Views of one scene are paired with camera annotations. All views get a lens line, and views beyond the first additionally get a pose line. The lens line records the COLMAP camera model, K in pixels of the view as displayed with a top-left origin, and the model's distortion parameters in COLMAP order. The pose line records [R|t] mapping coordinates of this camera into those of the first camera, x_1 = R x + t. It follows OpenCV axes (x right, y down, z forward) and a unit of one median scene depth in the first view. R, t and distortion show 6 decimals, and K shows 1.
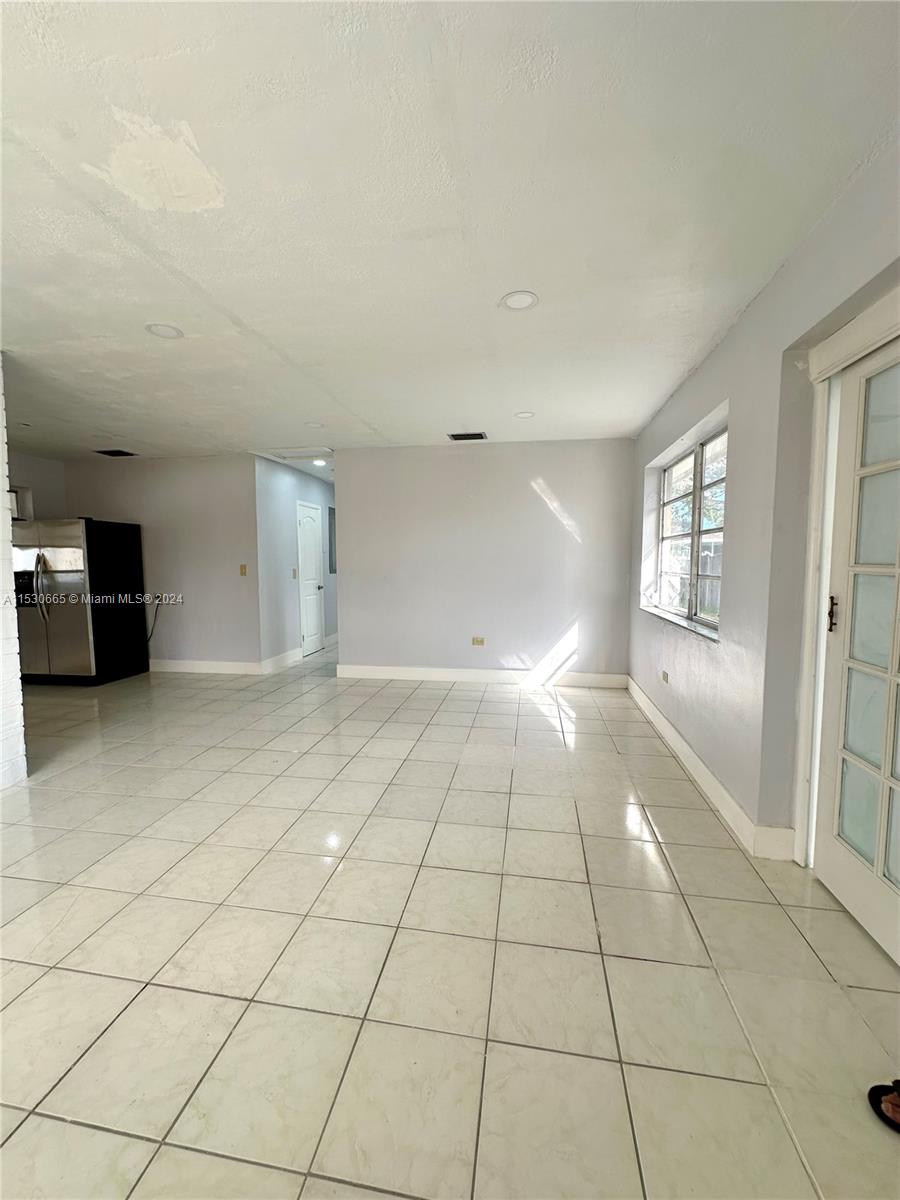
lens RADIAL K [[477.9, 0, 453.2], [0, 477.9, 602.3], [0, 0, 1]] dist [0.000634, 0.000221]
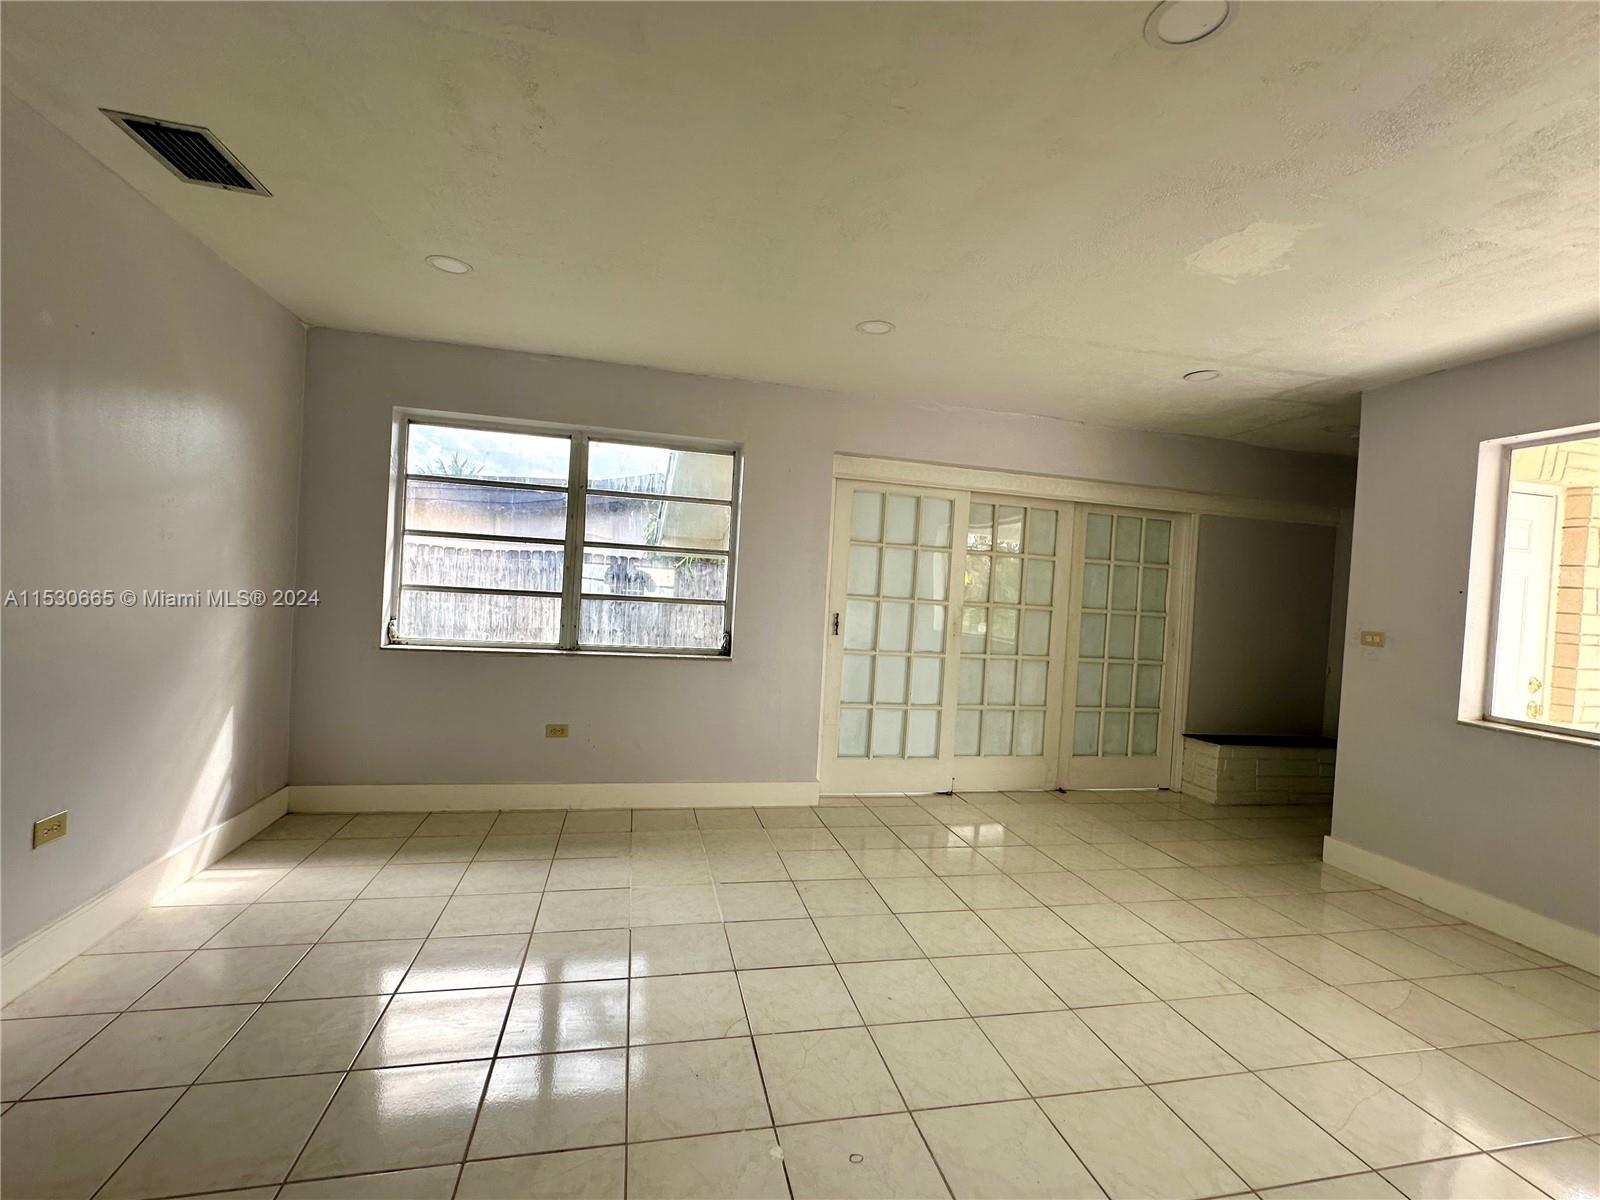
lens RADIAL K [[712.2, 0, 800.0], [0, 712.2, 600.0], [0, 0, 1]] dist [-0.001750, -0.000151]
pose [[-0.381799, -0.033473, 0.923639, -1.605886], [0.020503, 0.998791, 0.044672, -0.195522], [-0.924018, 0.035993, -0.380651, 2.376192]]
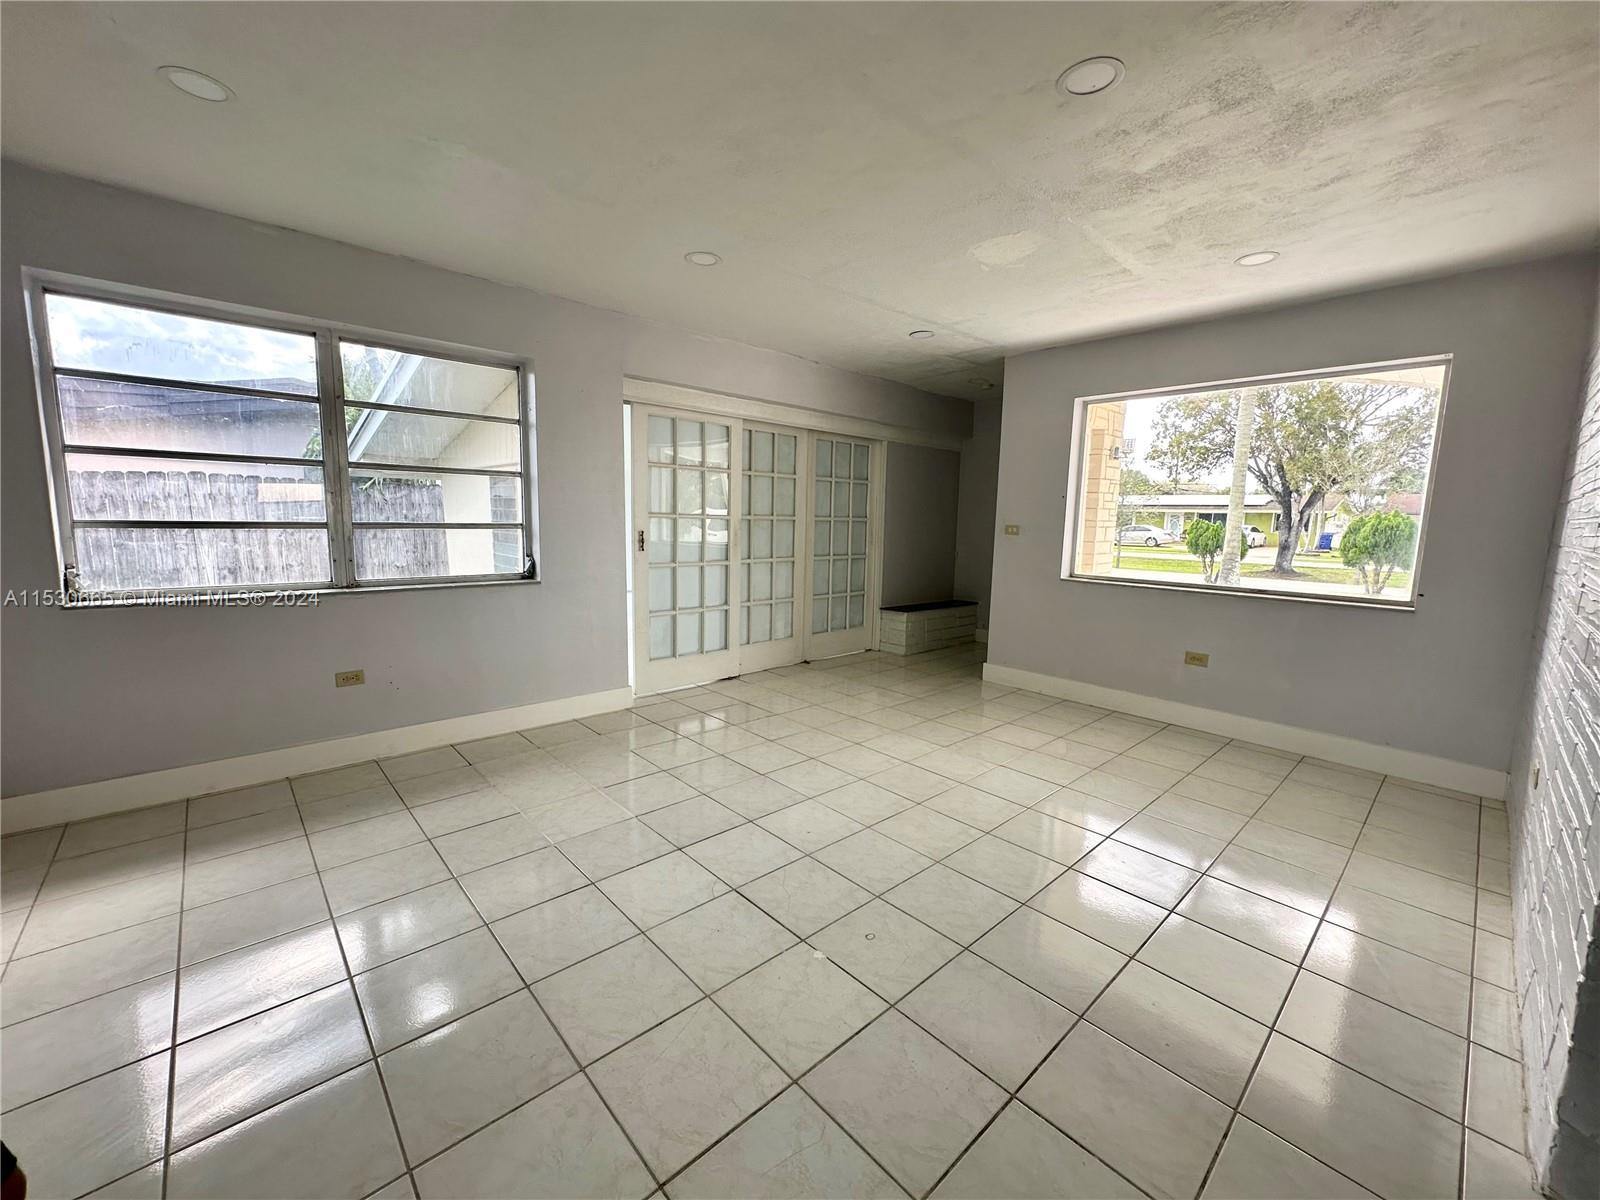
lens RADIAL K [[639.4, 0, 804.4], [0, 639.4, 599.1], [0, 0, 1]] dist [-0.000218, 0.000203]
pose [[-0.790028, -0.091866, 0.606149, -1.307996], [0.032222, 0.981121, 0.190692, -0.222564], [-0.612224, 0.170183, -0.772153, 2.855763]]
